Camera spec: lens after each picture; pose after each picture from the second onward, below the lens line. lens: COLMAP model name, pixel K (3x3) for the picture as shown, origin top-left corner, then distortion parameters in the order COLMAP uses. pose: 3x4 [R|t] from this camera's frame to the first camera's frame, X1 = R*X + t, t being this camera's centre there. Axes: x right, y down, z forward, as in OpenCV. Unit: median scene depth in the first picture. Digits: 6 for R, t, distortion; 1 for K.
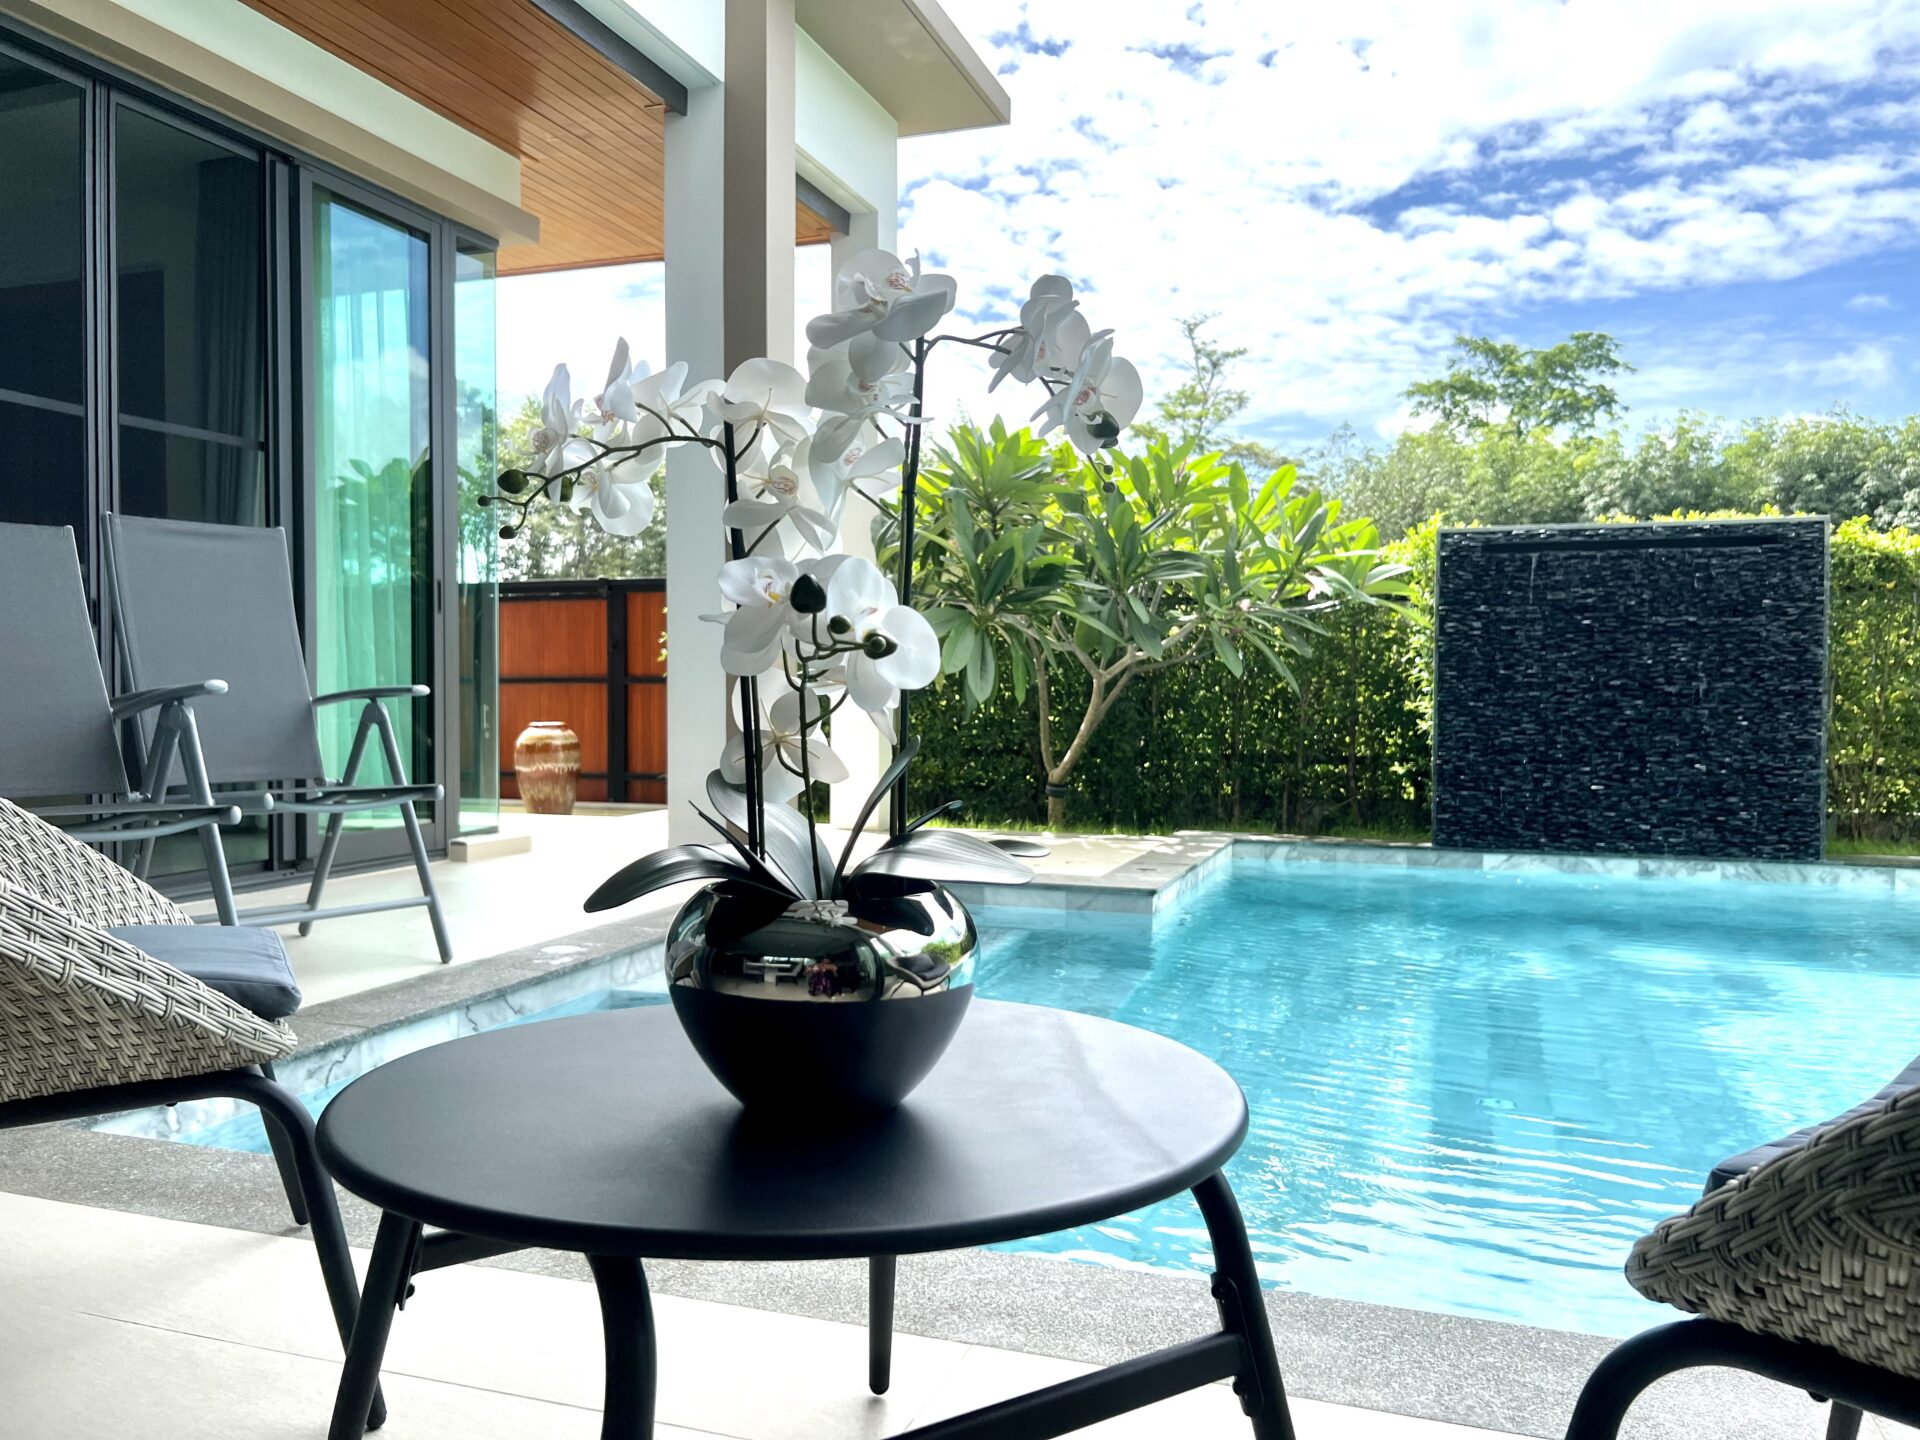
lens RADIAL K [[1452.5, 0, 923.7], [0, 1452.5, 721.2], [0, 0, 1]] dist [0.015079, -0.033074]
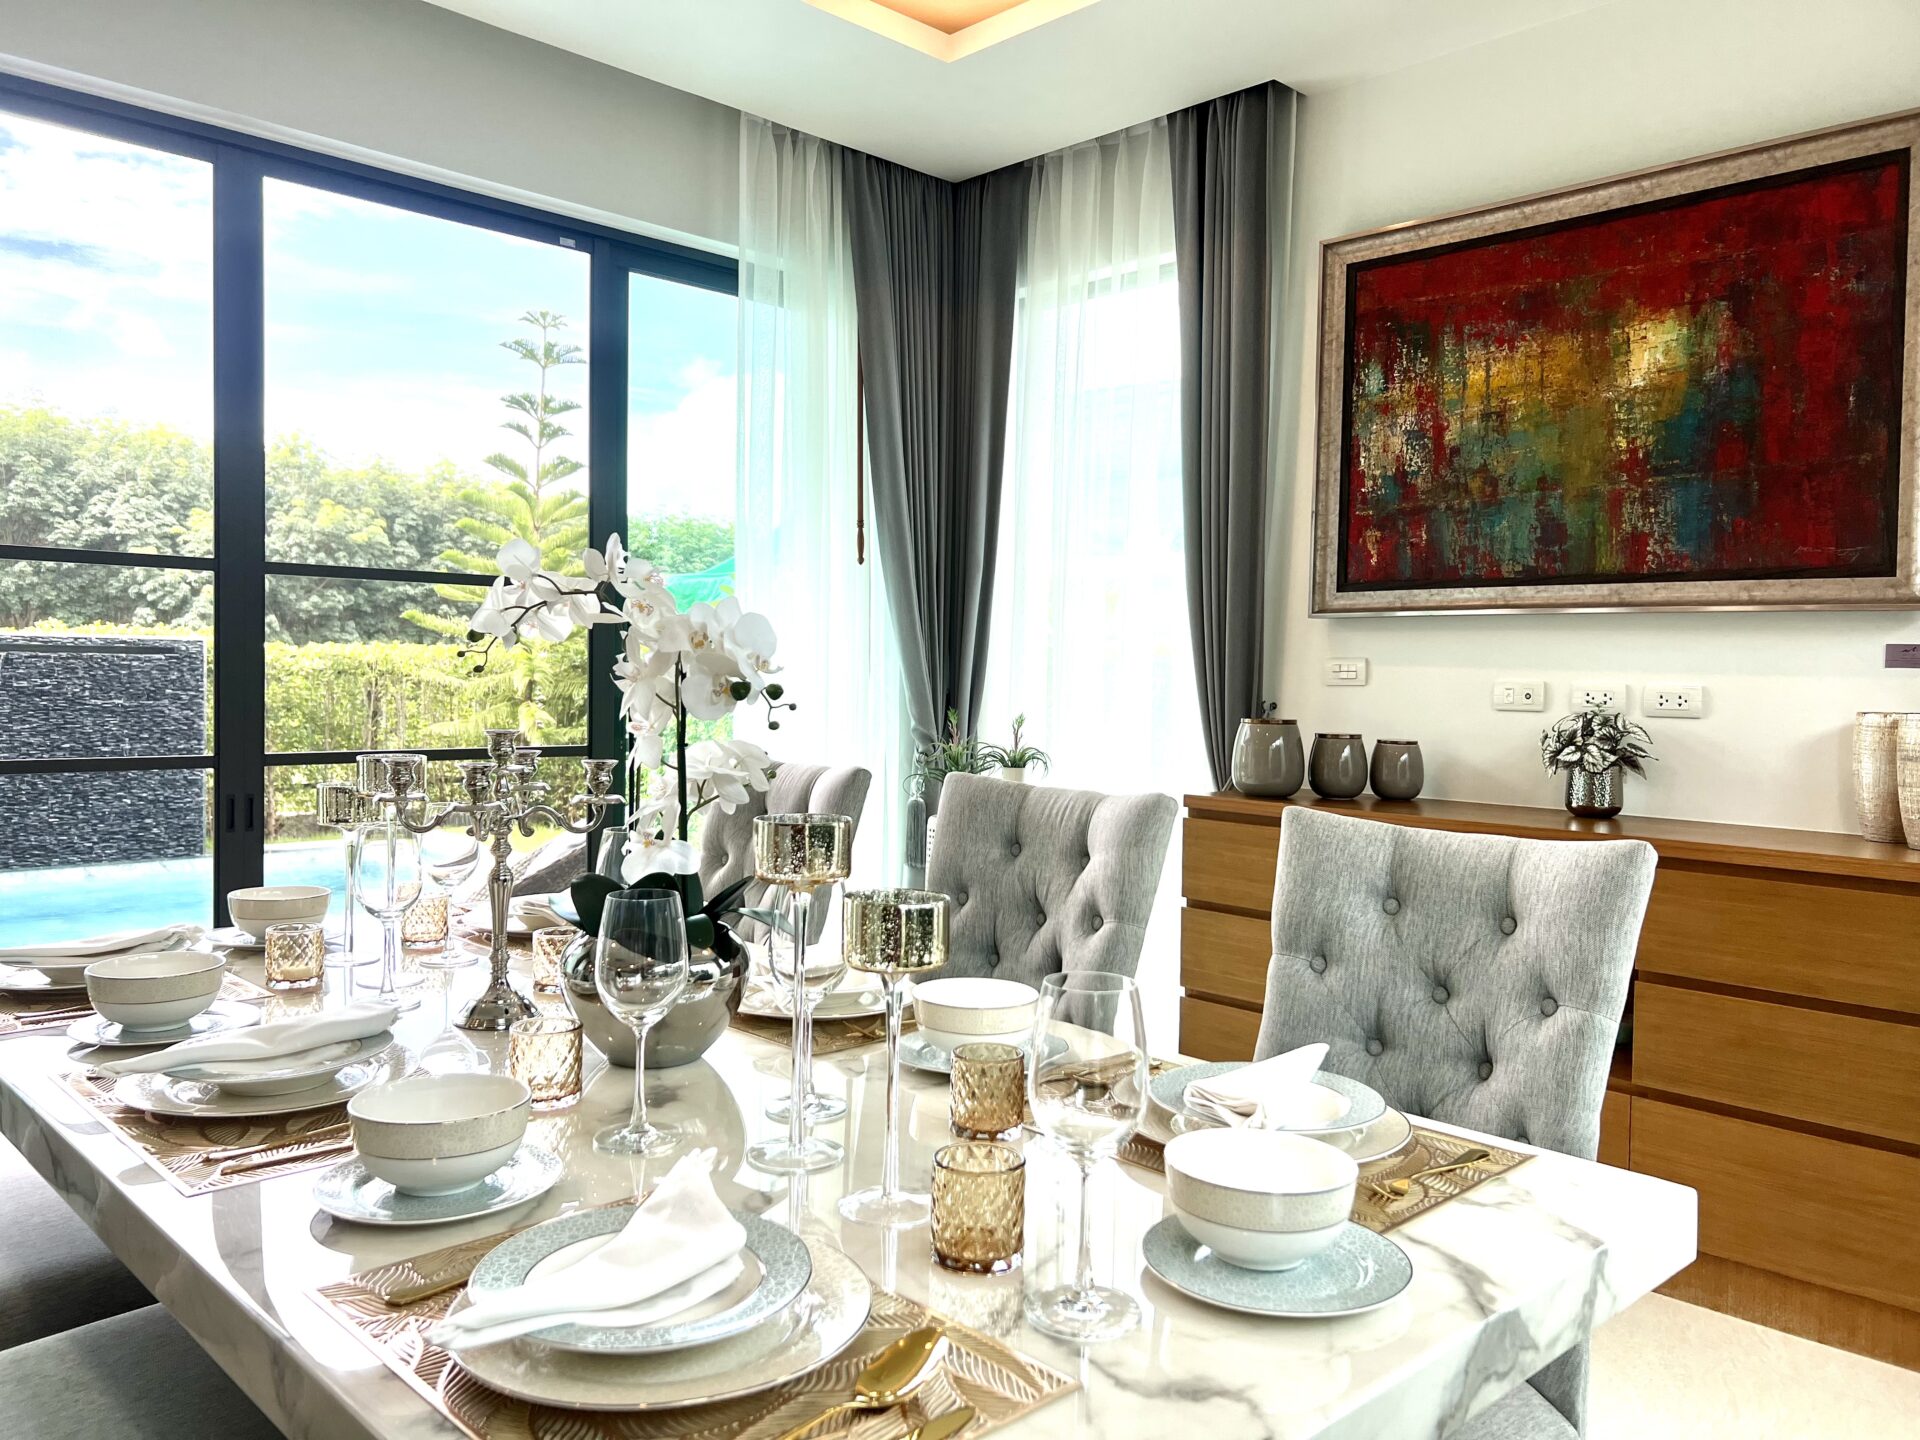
lens RADIAL K [[1452.5, 0, 960.1], [0, 1452.5, 728.0], [0, 0, 1]] dist [0.015079, -0.033074]
pose [[0.421748, -0.035824, 0.906005, -0.429334], [0.002234, 0.999257, 0.038472, -0.093710], [-0.906710, -0.014202, 0.421515, -0.377667]]
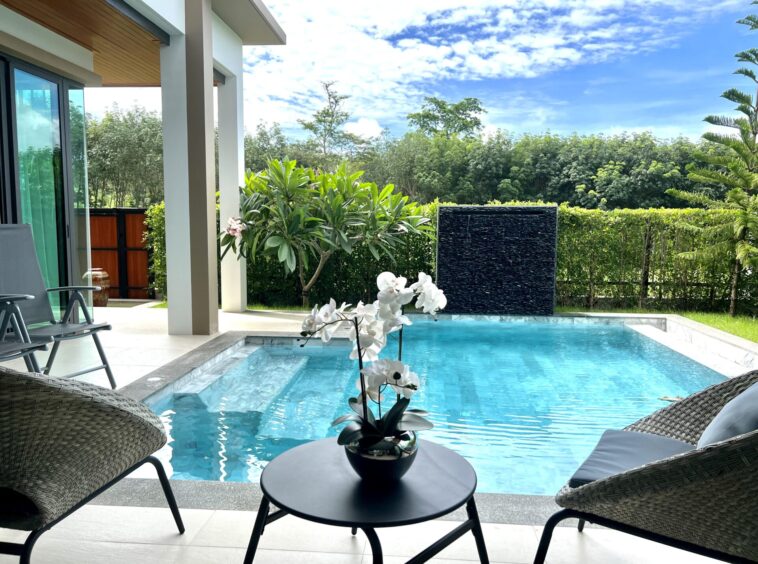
lens RADIAL K [[573.4, 0, 365.8], [0, 573.4, 285.1], [0, 0, 1]] dist [0.015079, -0.033074]
pose [[0.965990, -0.026540, 0.257213, -0.090484], [0.004743, 0.996370, 0.084997, -0.072119], [-0.258535, -0.080886, 0.962609, -0.087263]]
